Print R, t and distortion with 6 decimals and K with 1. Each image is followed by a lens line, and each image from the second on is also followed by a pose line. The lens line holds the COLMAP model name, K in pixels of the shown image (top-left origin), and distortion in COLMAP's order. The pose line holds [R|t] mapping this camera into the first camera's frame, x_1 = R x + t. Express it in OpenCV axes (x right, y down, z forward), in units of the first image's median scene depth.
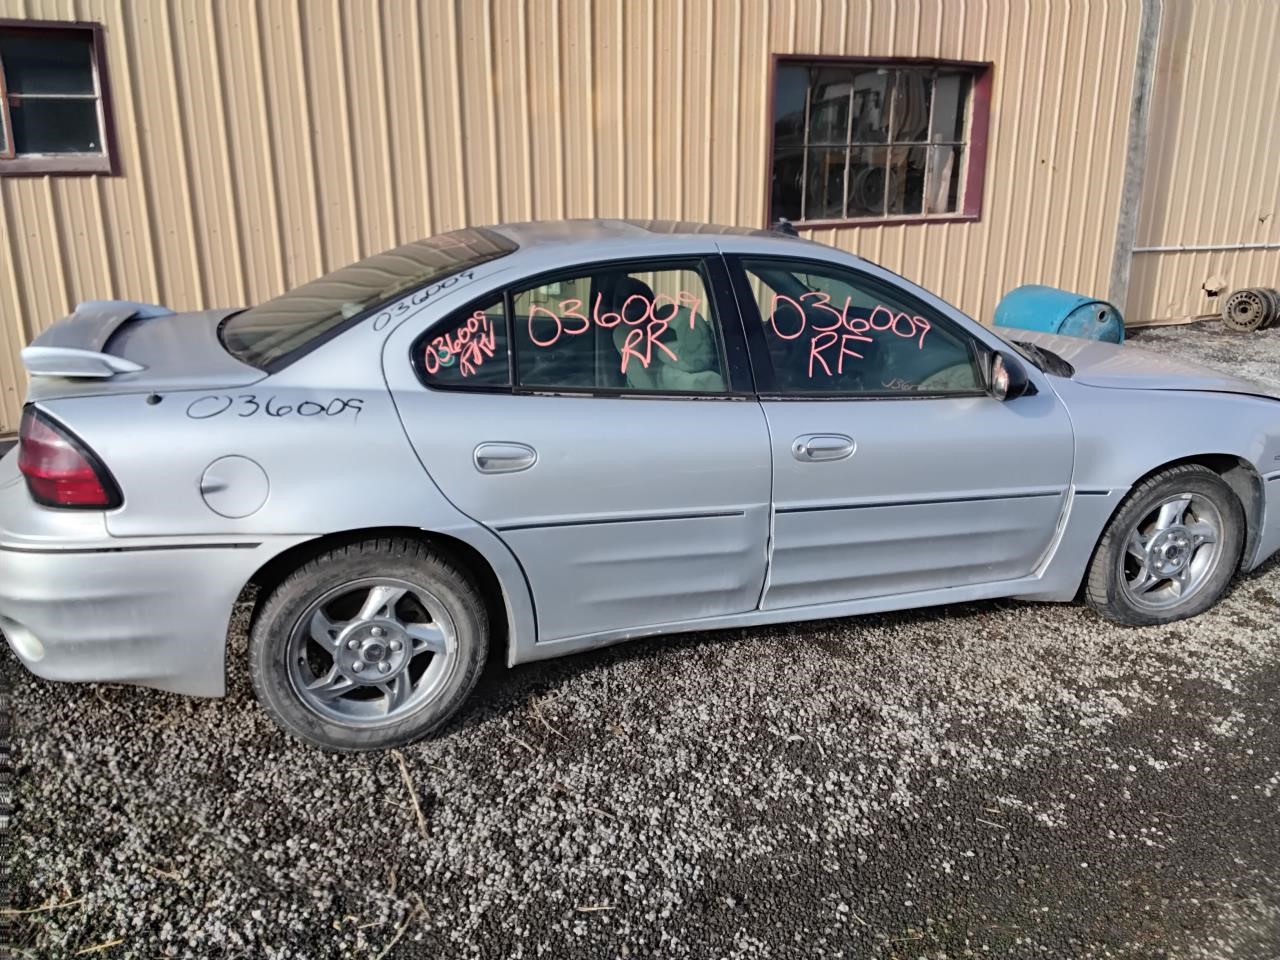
lens RADIAL K [[1005.1, 0, 652.6], [0, 1005.1, 479.8], [0, 0, 1]] dist [0.112553, -0.180324]
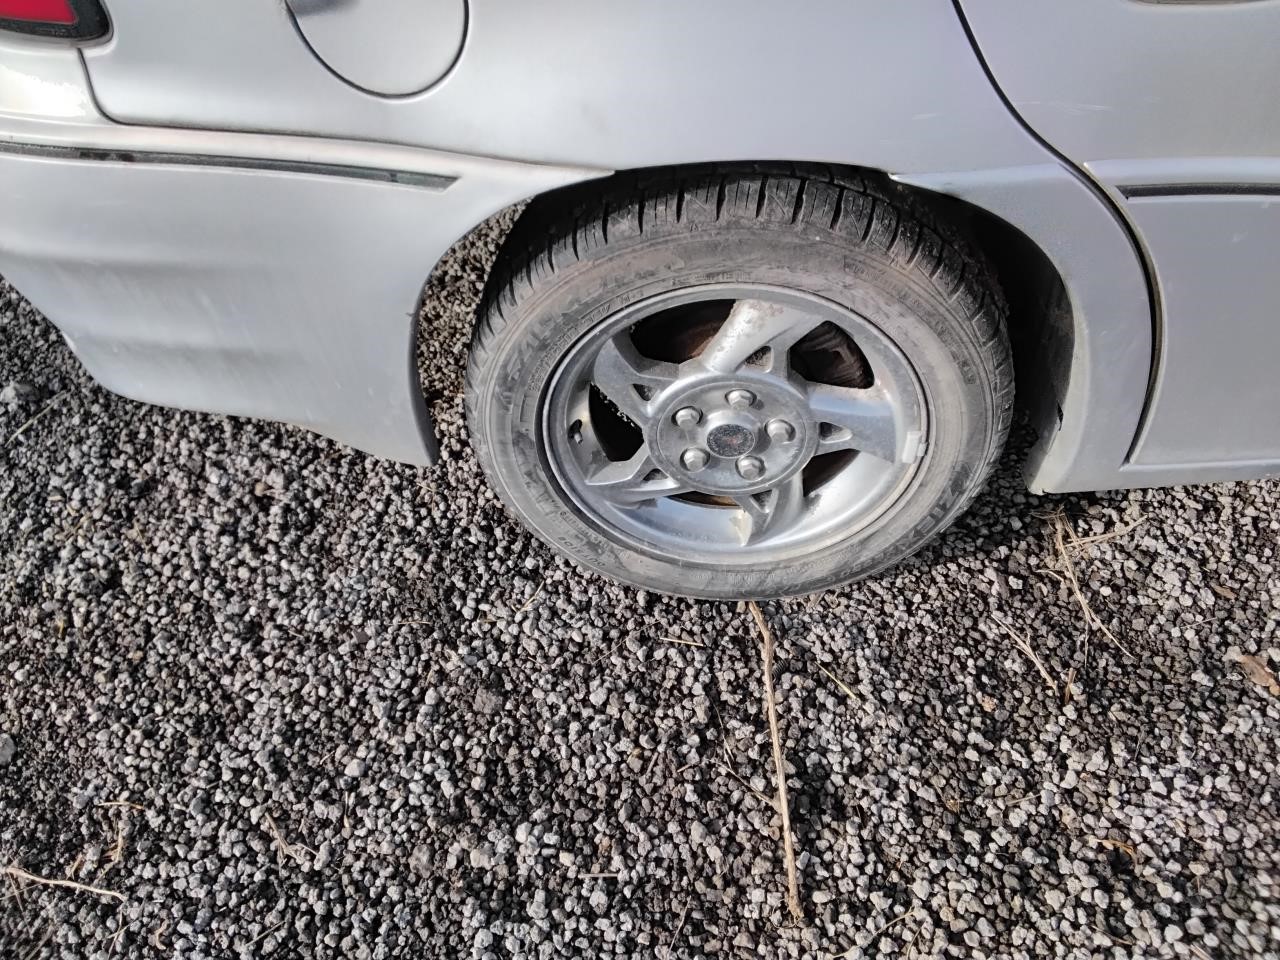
lens RADIAL K [[1005.1, 0, 652.6], [0, 1005.1, 479.8], [0, 0, 1]] dist [0.112553, -0.180324]
pose [[0.923571, 0.231669, -0.305527, -0.172871], [-0.050379, 0.863240, 0.502273, -0.028267], [0.380105, -0.448492, 0.808935, 0.643860]]
